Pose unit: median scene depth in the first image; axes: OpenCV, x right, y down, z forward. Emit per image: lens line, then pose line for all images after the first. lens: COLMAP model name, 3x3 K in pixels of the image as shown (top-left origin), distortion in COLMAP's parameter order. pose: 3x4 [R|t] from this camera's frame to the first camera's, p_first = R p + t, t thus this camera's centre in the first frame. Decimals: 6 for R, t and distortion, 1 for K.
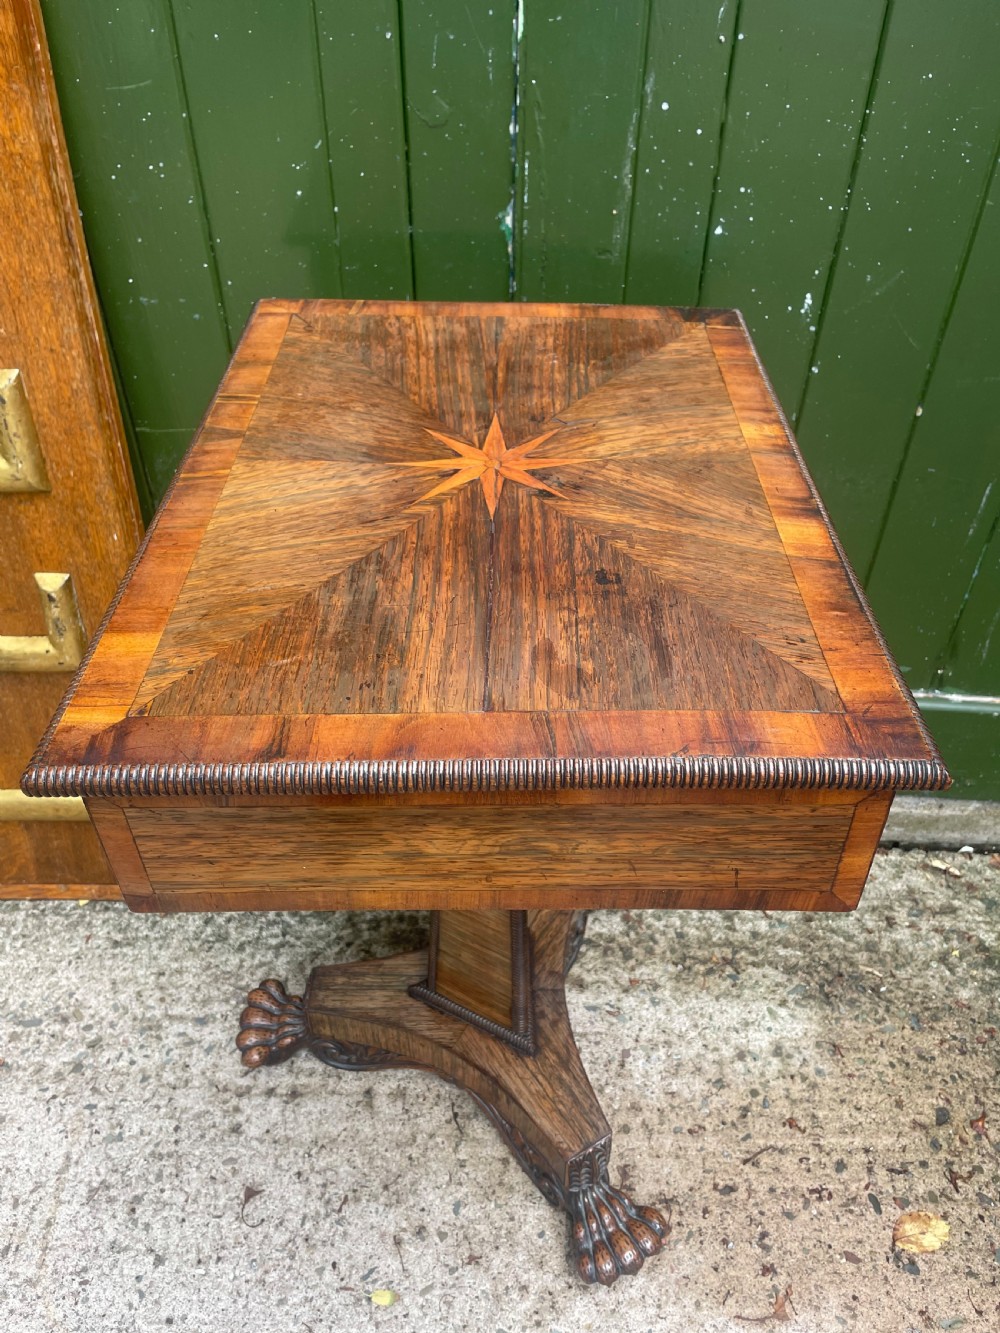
lens RADIAL K [[1022.8, 0, 507.8], [0, 1022.8, 678.2], [0, 0, 1]] dist [0.082902, -0.121403]
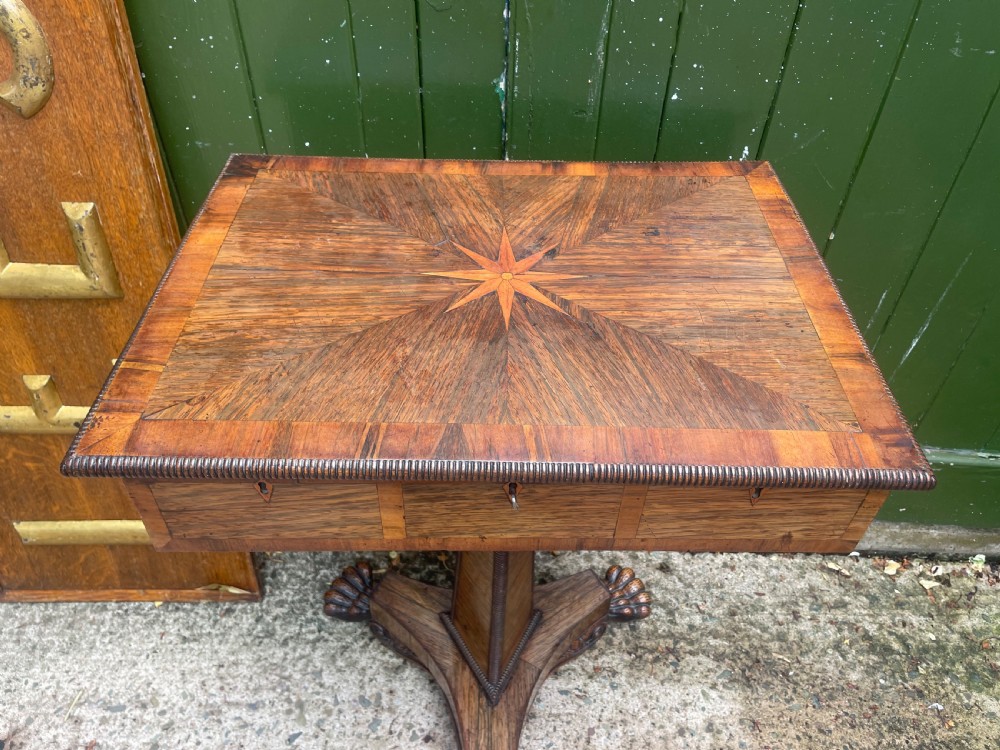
lens RADIAL K [[767.3, 0, 510.3], [0, 767.3, 370.3], [0, 0, 1]] dist [0.082902, -0.121403]
pose [[0.999679, 0.001543, 0.025270, -0.010104], [-0.002387, 0.999439, 0.033399, -0.117015], [-0.025204, -0.033448, 0.999123, 0.069482]]
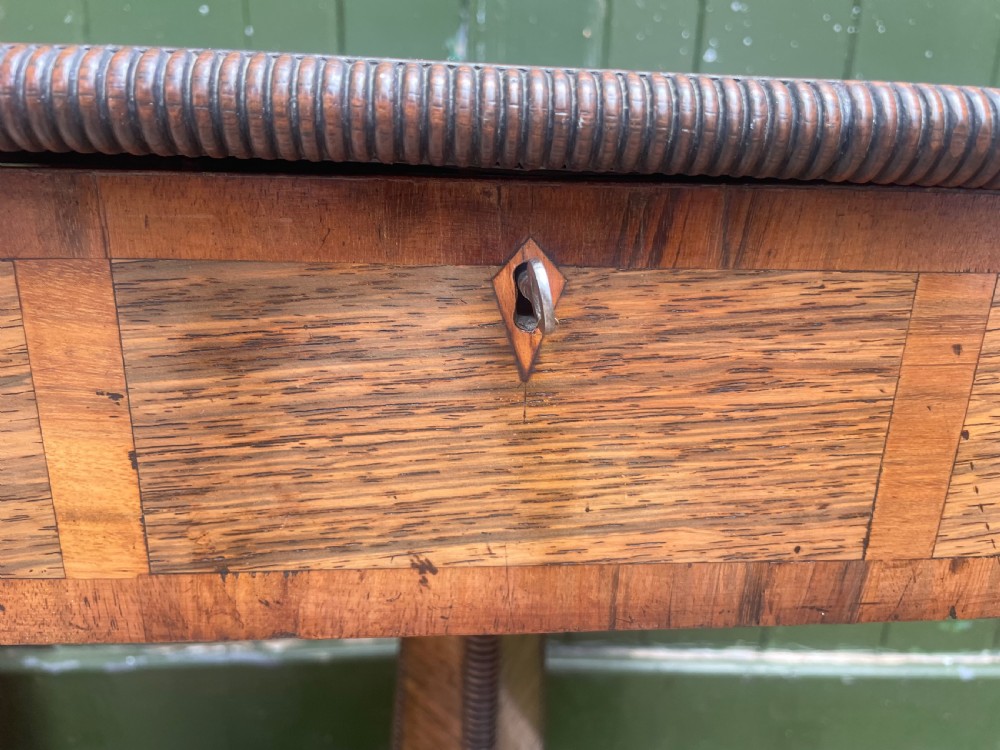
lens RADIAL K [[804.5, 0, 513.5], [0, 804.5, 361.5], [0, 0, 1]] dist [0.025743, -0.058070]
pose [[0.996505, -0.010331, 0.082897, -0.010808], [0.042896, 0.914791, -0.401643, 0.043558], [-0.071684, 0.403795, 0.912037, 0.433808]]
